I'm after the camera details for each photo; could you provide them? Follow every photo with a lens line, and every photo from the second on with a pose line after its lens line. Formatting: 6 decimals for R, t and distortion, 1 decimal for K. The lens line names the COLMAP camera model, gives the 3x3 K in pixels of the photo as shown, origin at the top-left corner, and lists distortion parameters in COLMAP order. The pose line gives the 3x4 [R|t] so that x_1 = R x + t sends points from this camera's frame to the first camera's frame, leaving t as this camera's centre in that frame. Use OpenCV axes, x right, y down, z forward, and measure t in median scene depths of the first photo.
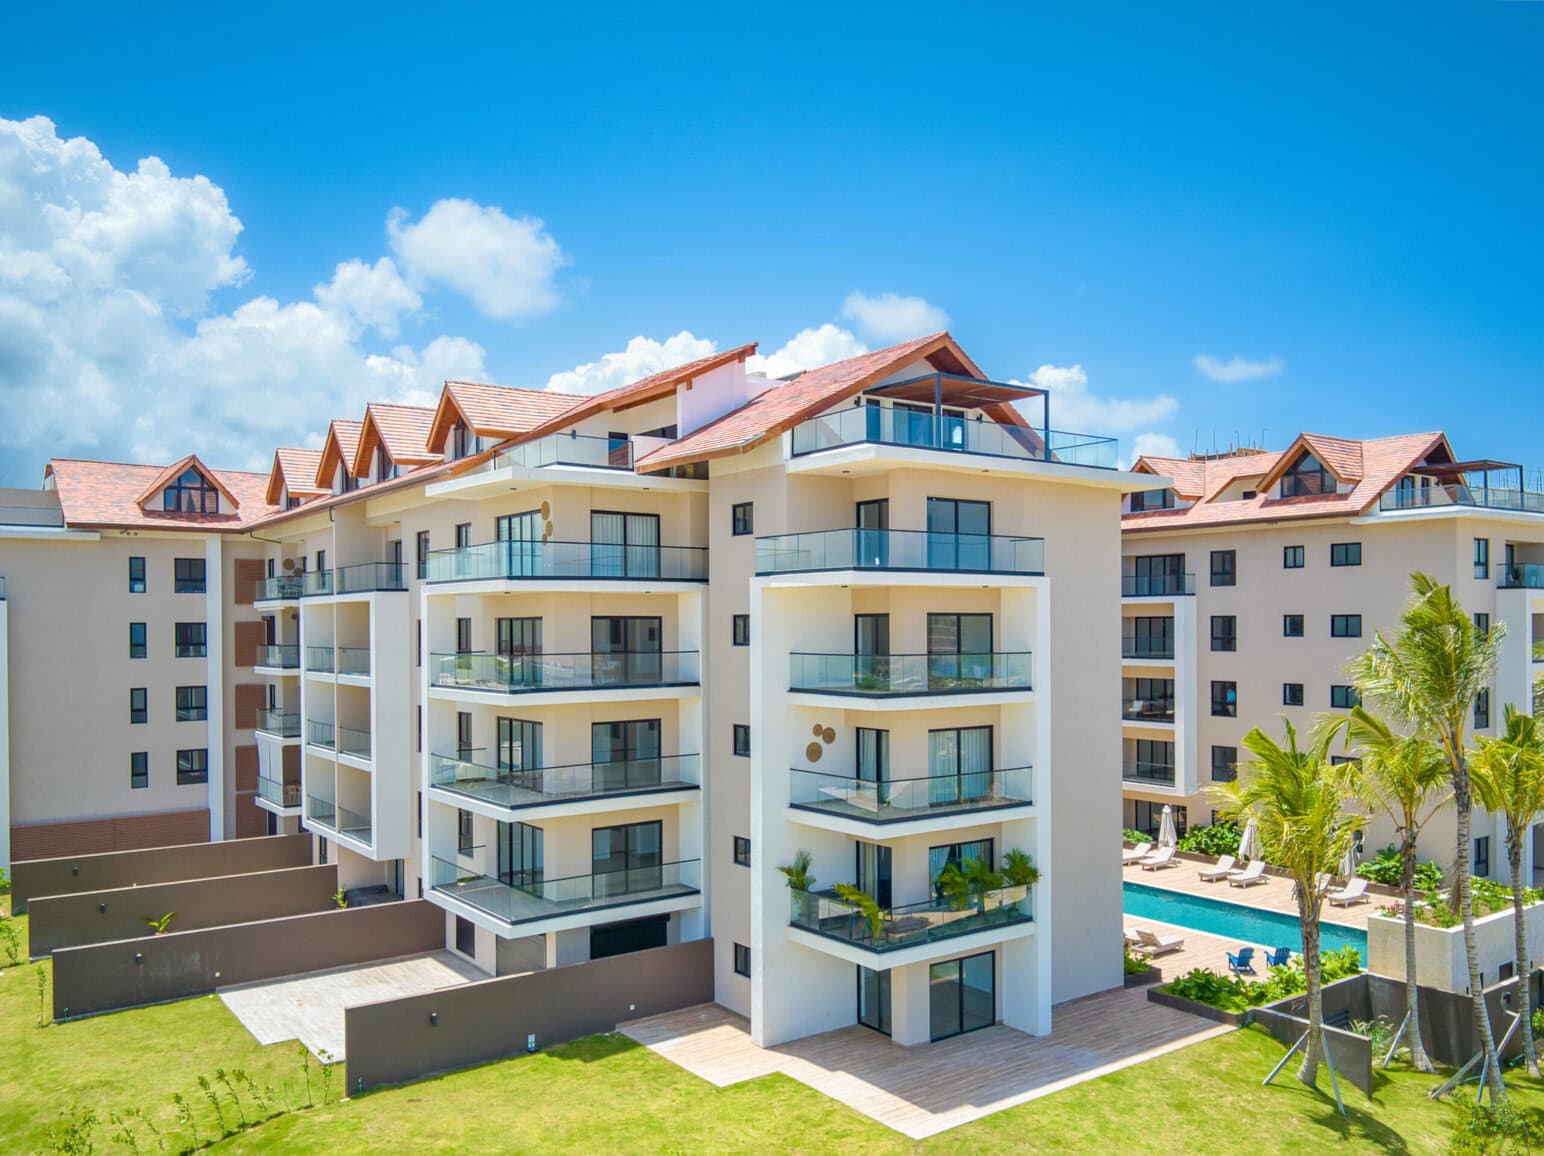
lens RADIAL K [[1225.6, 0, 777.6], [0, 1225.6, 628.6], [0, 0, 1]] dist [-0.006380, 0.000607]
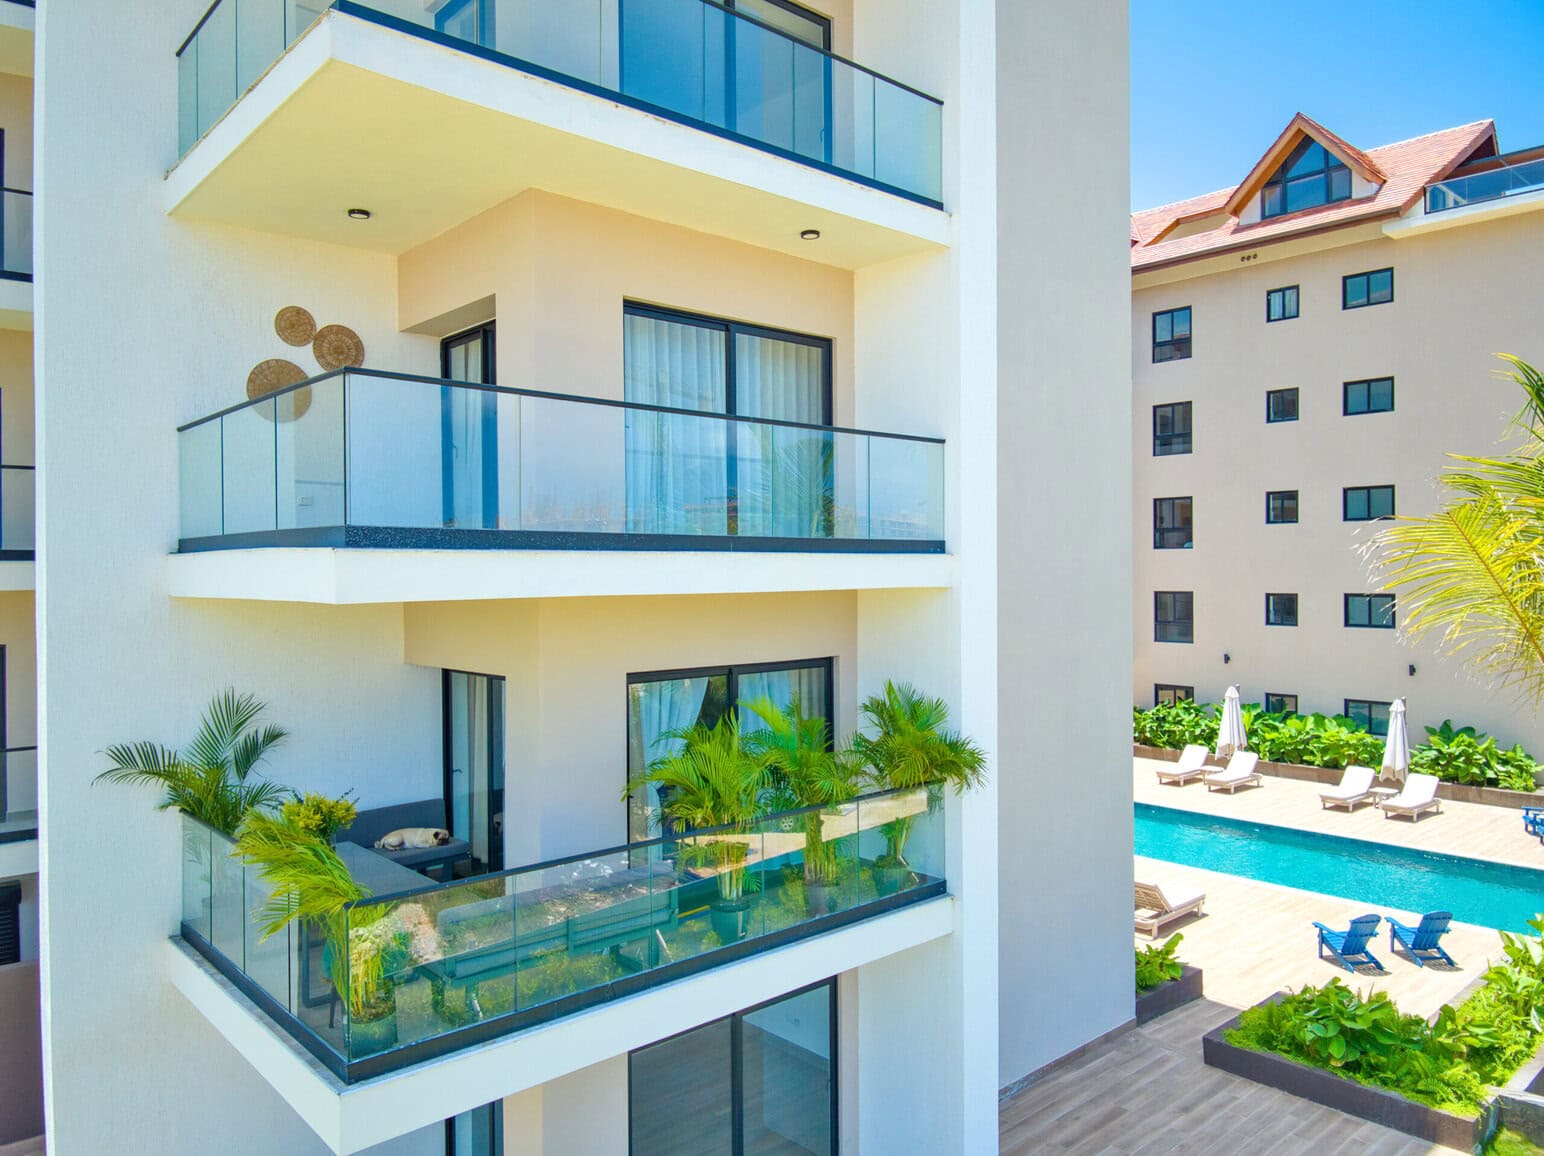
lens RADIAL K [[1092.9, 0, 771.3], [0, 1092.9, 574.6], [0, 0, 1]] dist [0.000184, -0.004150]
pose [[0.994784, -0.002642, 0.101968, 0.112338], [0.002703, 0.999996, -0.000457, 0.130644], [-0.101966, 0.000731, 0.994788, 0.614216]]
